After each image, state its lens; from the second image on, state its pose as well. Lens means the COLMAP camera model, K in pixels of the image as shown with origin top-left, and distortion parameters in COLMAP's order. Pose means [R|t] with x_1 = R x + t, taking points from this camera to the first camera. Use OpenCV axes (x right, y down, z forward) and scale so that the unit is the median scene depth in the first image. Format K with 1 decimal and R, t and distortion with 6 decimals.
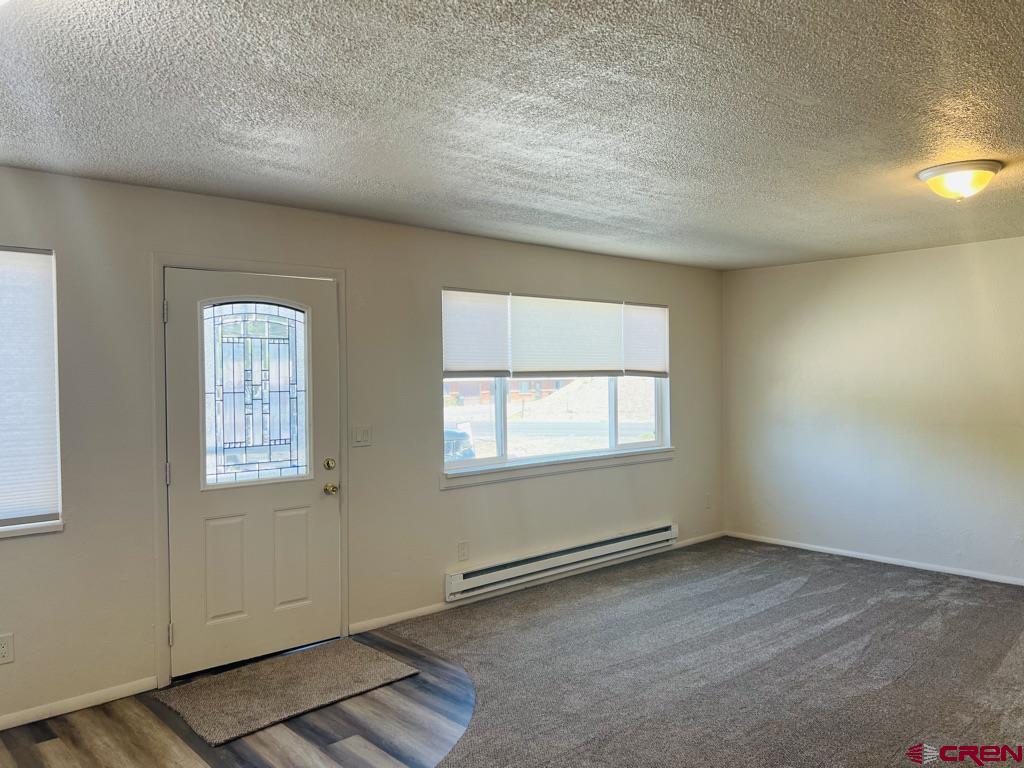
lens RADIAL K [[773.3, 0, 505.9], [0, 773.3, 389.4], [0, 0, 1]] dist [0.074318, -0.079326]
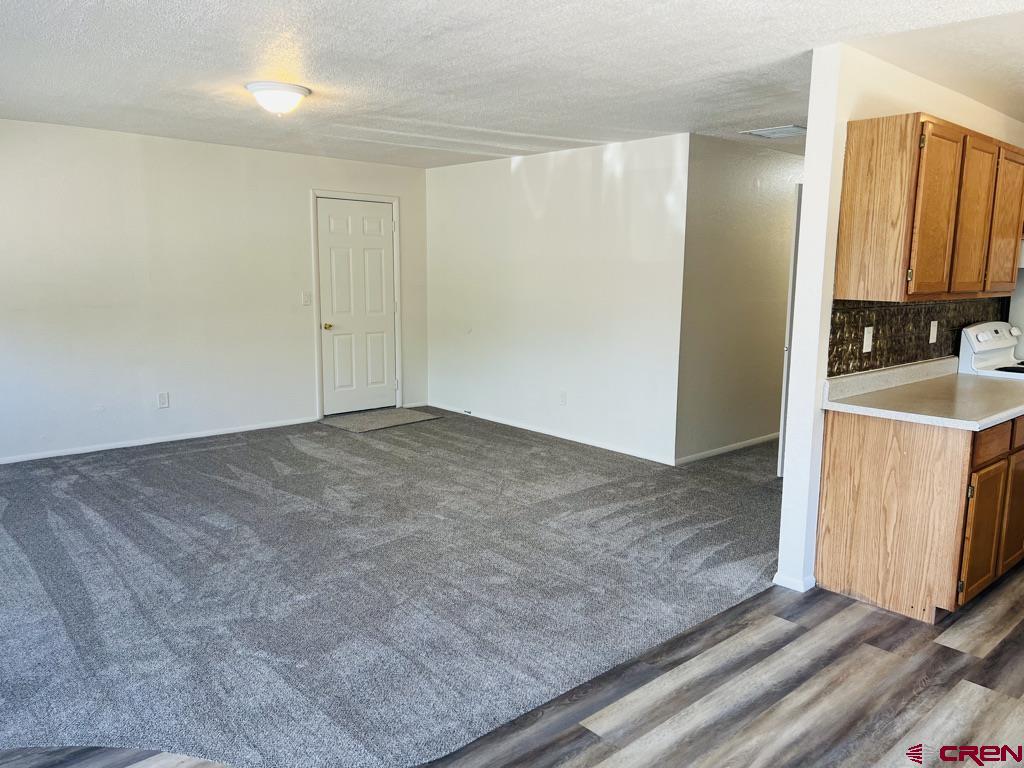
lens RADIAL K [[771.2, 0, 512.0], [0, 771.2, 384.0], [0, 0, 1]] dist [0.048696, -0.053039]
pose [[-0.006370, -0.142141, 0.989826, -0.494675], [0.007175, 0.989814, 0.142185, 0.004080], [-0.999954, 0.008007, -0.005286, 0.490773]]
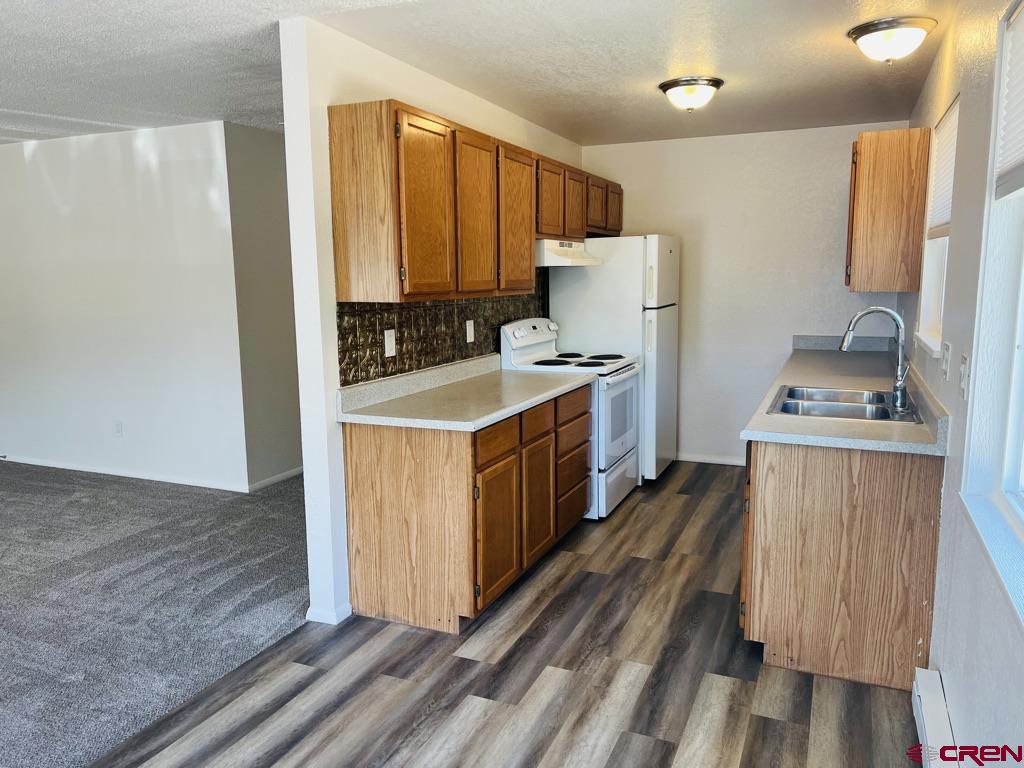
lens RADIAL K [[773.3, 0, 505.9], [0, 773.3, 389.4], [0, 0, 1]] dist [0.074318, -0.079326]
pose [[-0.411368, -0.120232, 0.903504, -0.436538], [0.032916, 0.988655, 0.146550, 0.012571], [-0.910875, 0.090026, -0.402744, 0.327290]]
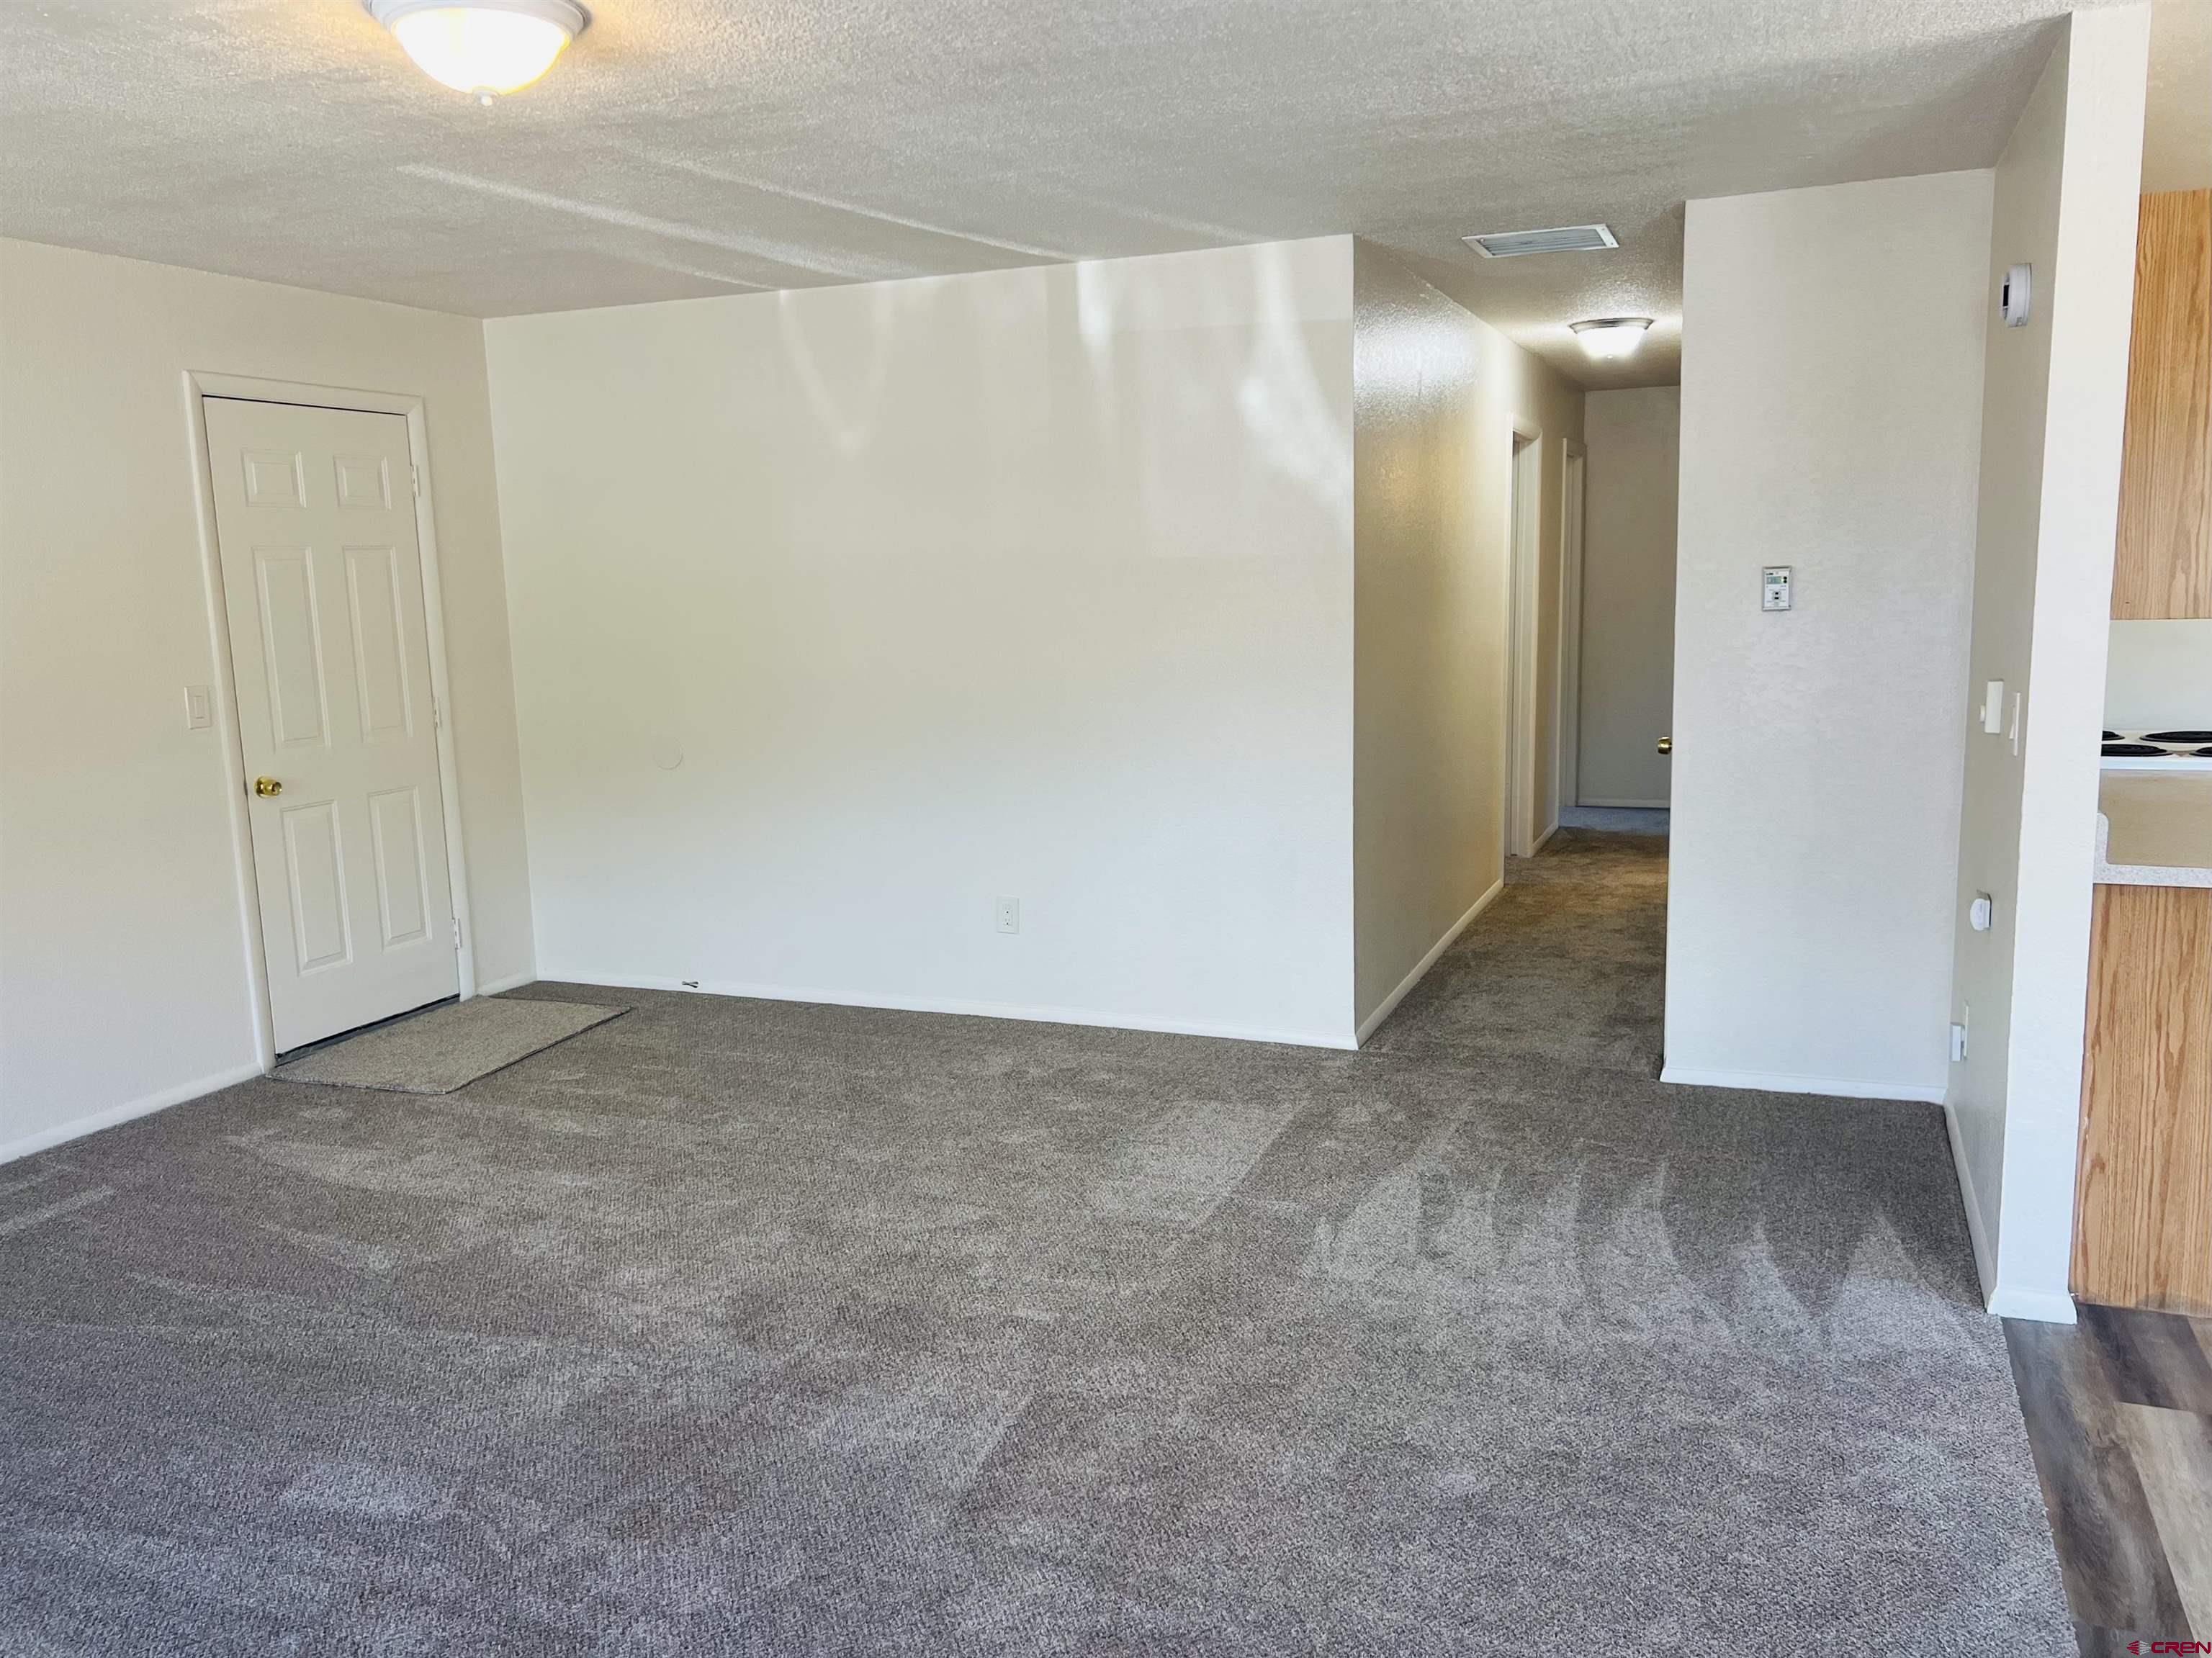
lens RADIAL K [[1719.1, 0, 1083.8], [0, 1719.1, 839.8], [0, 0, 1]] dist [0.050548, -0.057991]
pose [[-0.430895, -0.118851, 0.894541, -0.210970], [0.048567, 0.986798, 0.154503, -0.008841], [-0.901094, 0.110019, -0.419434, 0.843979]]
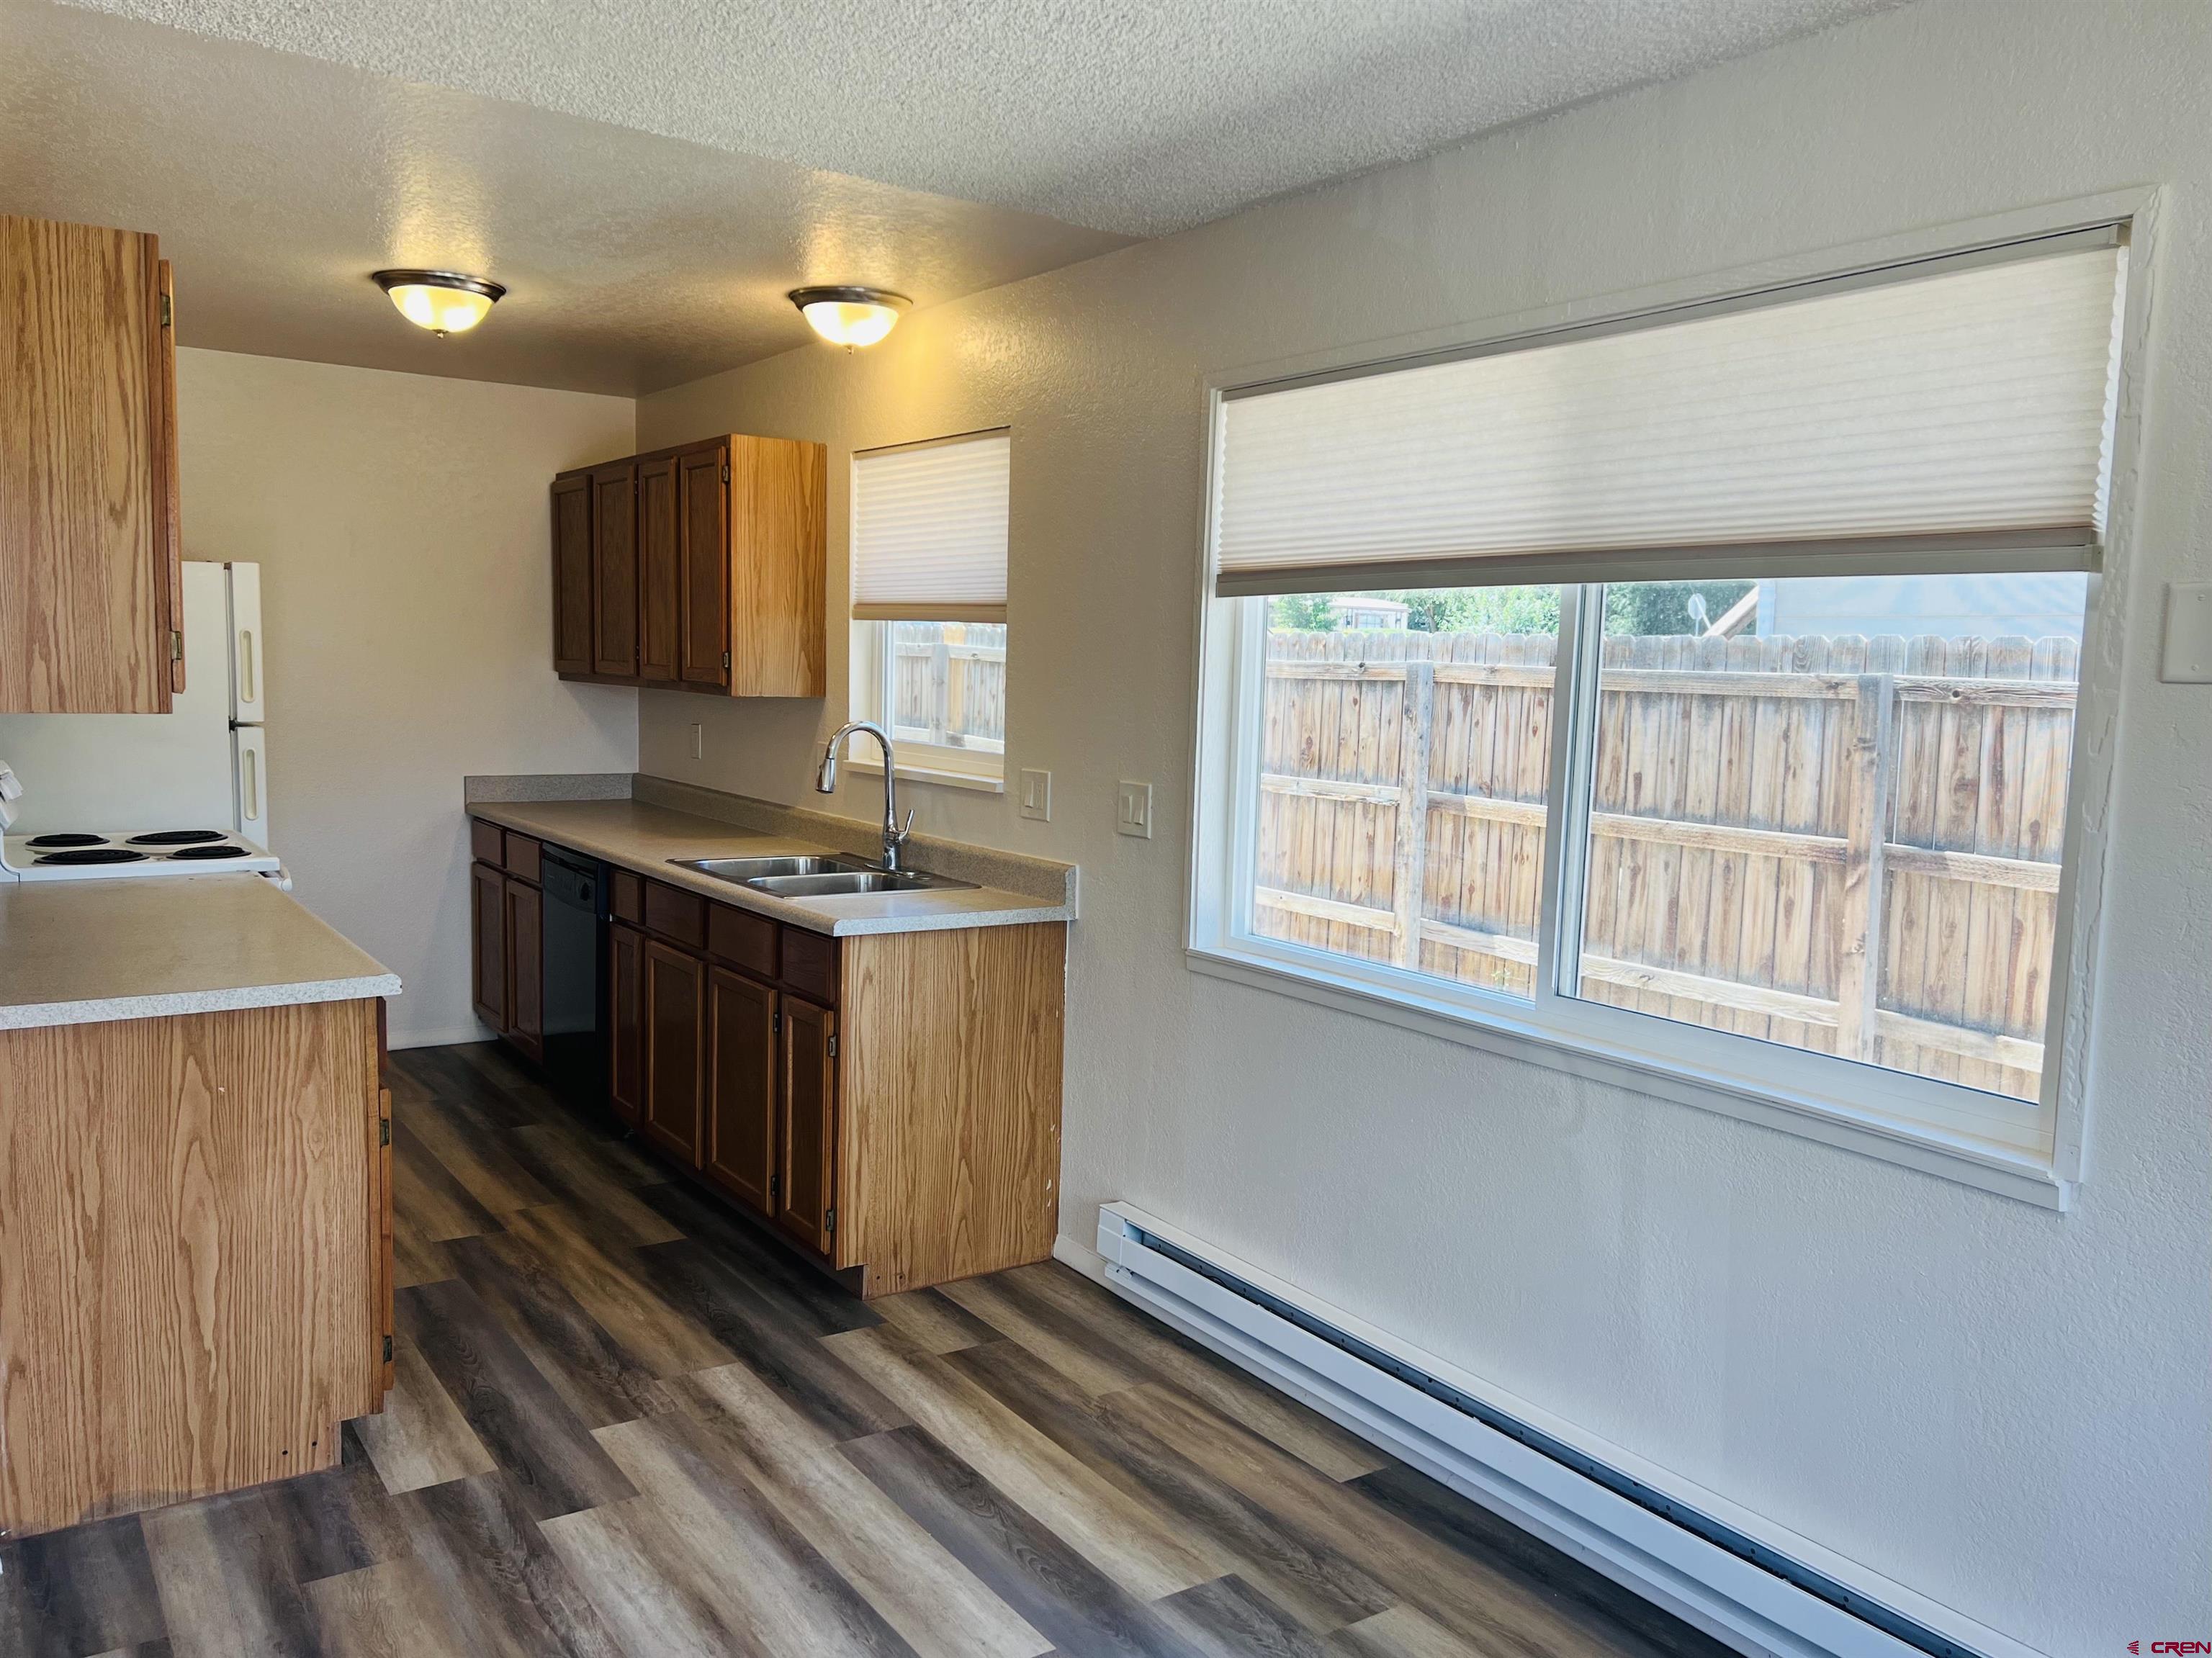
lens RADIAL K [[1706.3, 0, 1098.1], [0, 1706.3, 832.2], [0, 0, 1]] dist [0.083033, -0.095158]
pose [[-0.990581, -0.027197, 0.134201, -0.206196], [-0.011091, 0.992793, 0.119331, -0.002033], [-0.136479, 0.116718, -0.983743, 0.692376]]
